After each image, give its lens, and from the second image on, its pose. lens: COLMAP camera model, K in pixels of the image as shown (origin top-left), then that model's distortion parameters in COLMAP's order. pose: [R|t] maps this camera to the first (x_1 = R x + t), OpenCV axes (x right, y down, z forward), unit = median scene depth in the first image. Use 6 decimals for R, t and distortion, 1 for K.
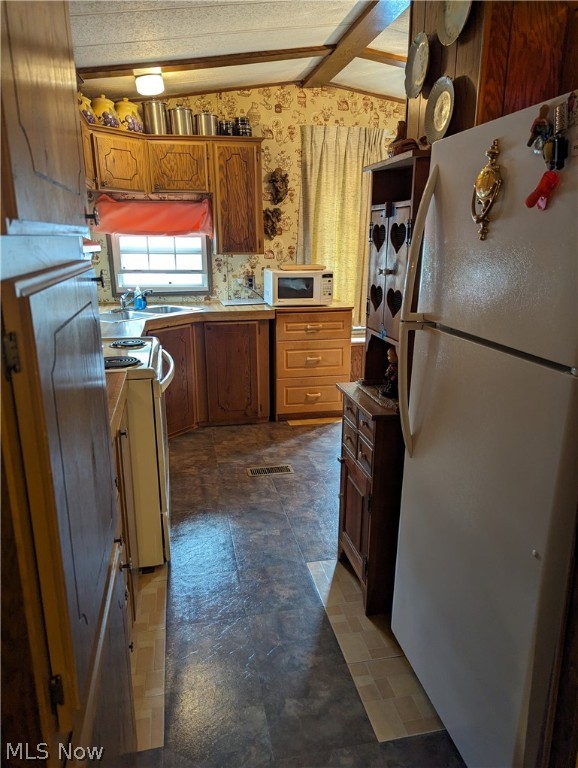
lens RADIAL K [[540.0, 0, 291.6], [0, 540.0, 387.6], [0, 0, 1]] dist [0.045570, -0.030046]
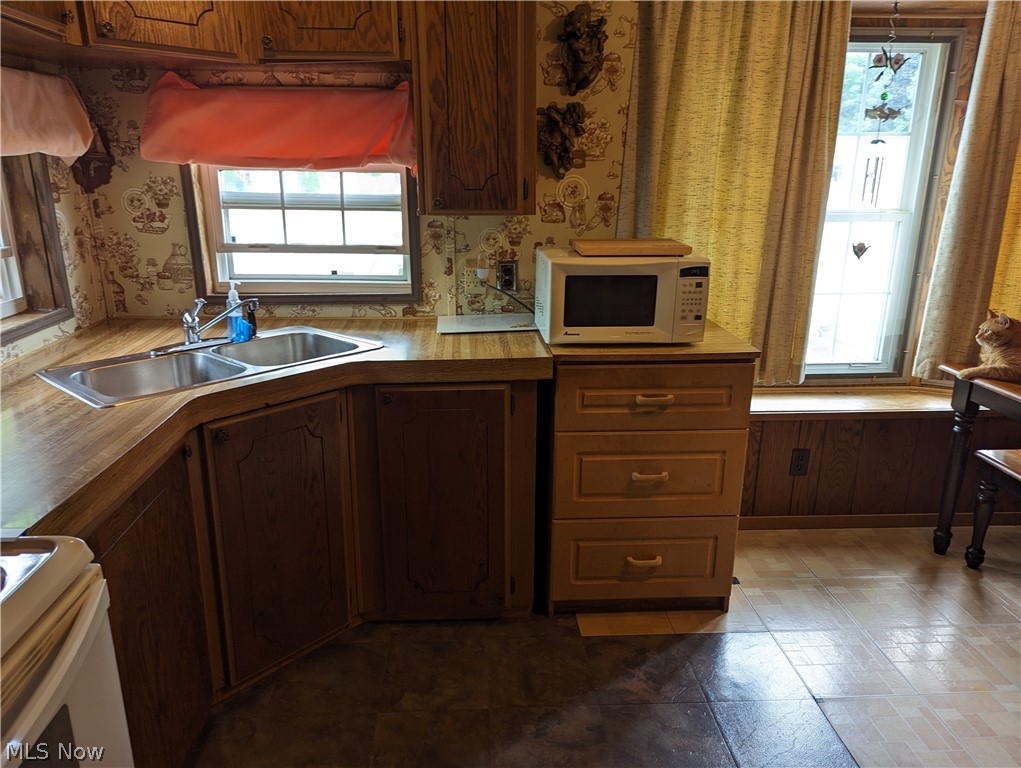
lens RADIAL K [[717.8, 0, 503.1], [0, 717.8, 379.2], [0, 0, 1]] dist [0.045570, -0.030046]
pose [[0.988179, 0.044853, -0.146597, 0.009339], [-0.043845, 0.998987, 0.010104, -0.122650], [0.146902, -0.003557, 0.989145, 0.445374]]
